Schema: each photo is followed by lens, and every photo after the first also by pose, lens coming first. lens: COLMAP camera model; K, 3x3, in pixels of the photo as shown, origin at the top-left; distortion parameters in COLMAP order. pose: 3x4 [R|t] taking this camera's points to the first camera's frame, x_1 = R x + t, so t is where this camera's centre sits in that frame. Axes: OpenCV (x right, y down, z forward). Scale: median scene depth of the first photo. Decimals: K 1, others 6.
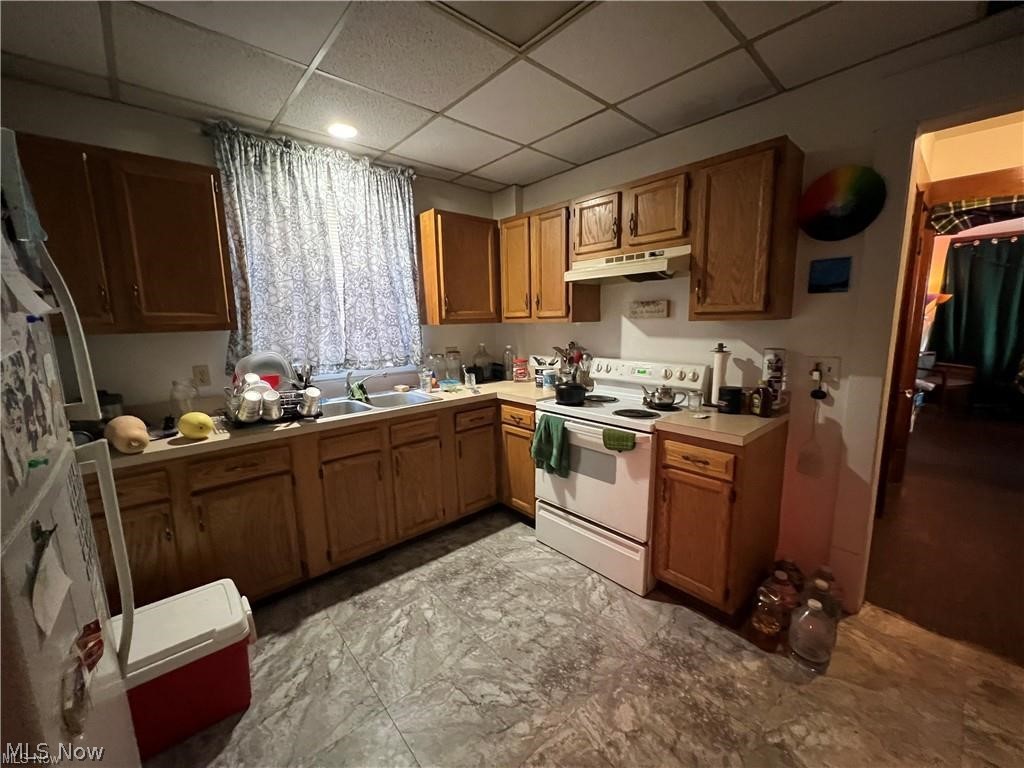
lens RADIAL K [[407.9, 0, 510.4], [0, 407.9, 381.7], [0, 0, 1]] dist [0.001161, 0.000140]
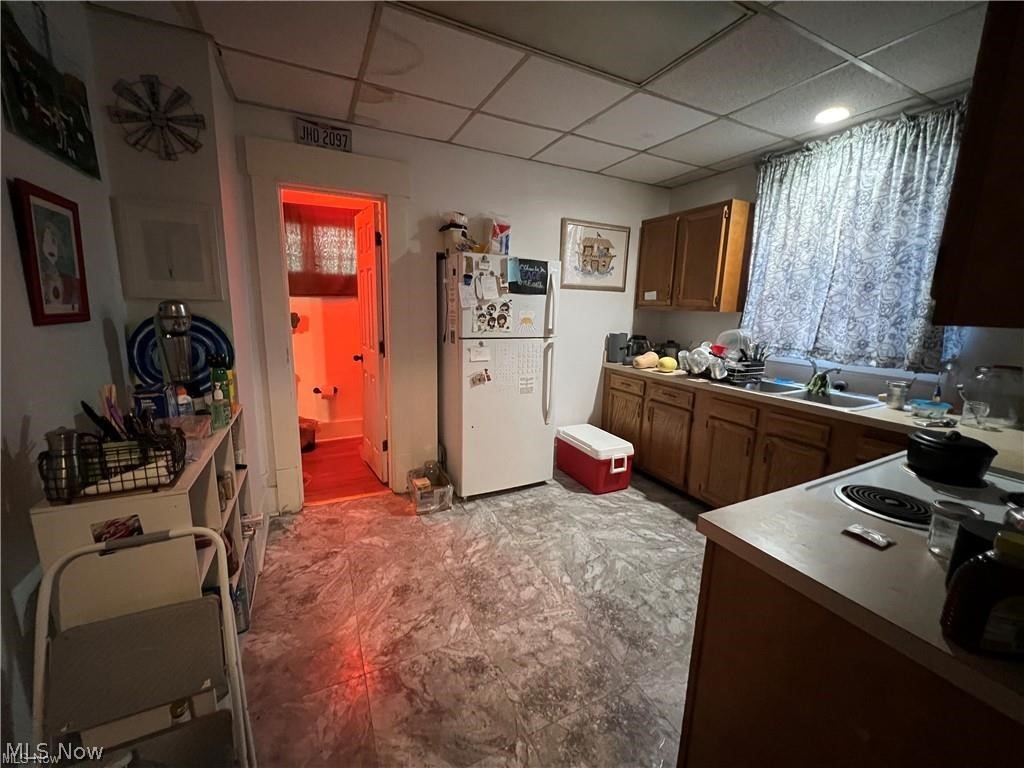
lens RADIAL K [[407.9, 0, 510.4], [0, 407.9, 381.7], [0, 0, 1]] dist [0.001161, 0.000140]
pose [[-0.262132, 0.193907, -0.945350, 1.068670], [-0.164394, 0.956314, 0.241740, -0.134645], [0.950927, 0.218777, -0.218803, 0.769047]]
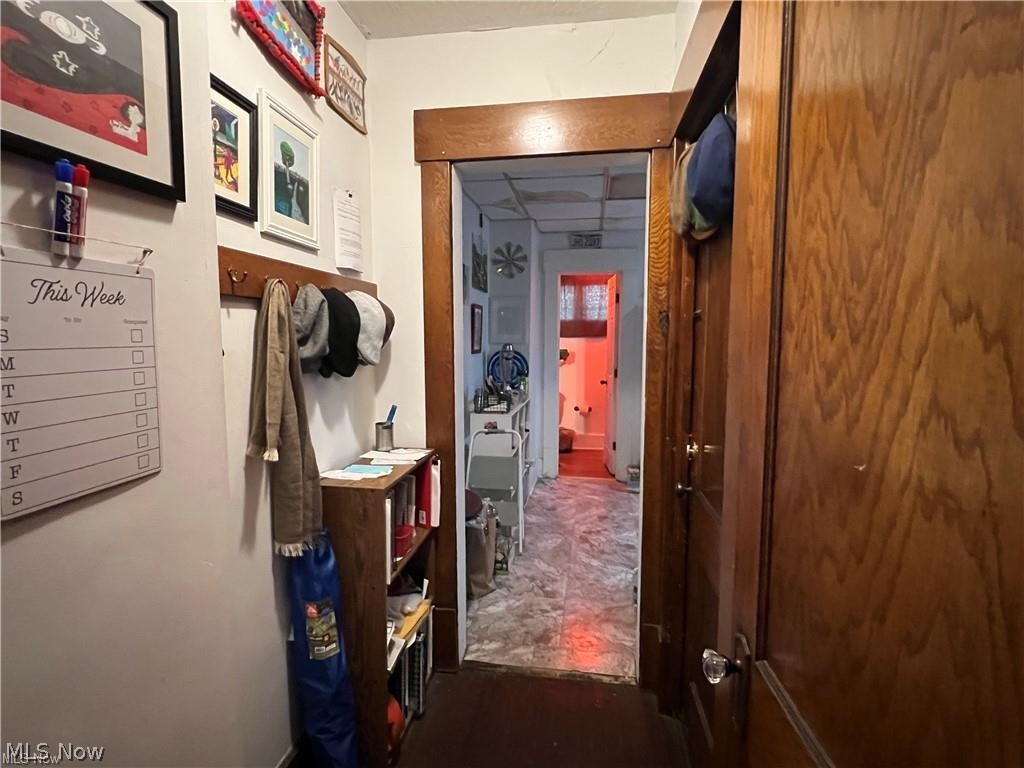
lens RADIAL K [[511.9, 0, 512.0], [0, 511.9, 384.0], [0, 0, 1]] dist [0.000099, -0.000008]
pose [[-0.769491, 0.080860, -0.633518, 1.933215], [-0.080244, 0.971851, 0.221511, -0.322998], [0.633596, 0.221287, -0.741342, 1.697510]]
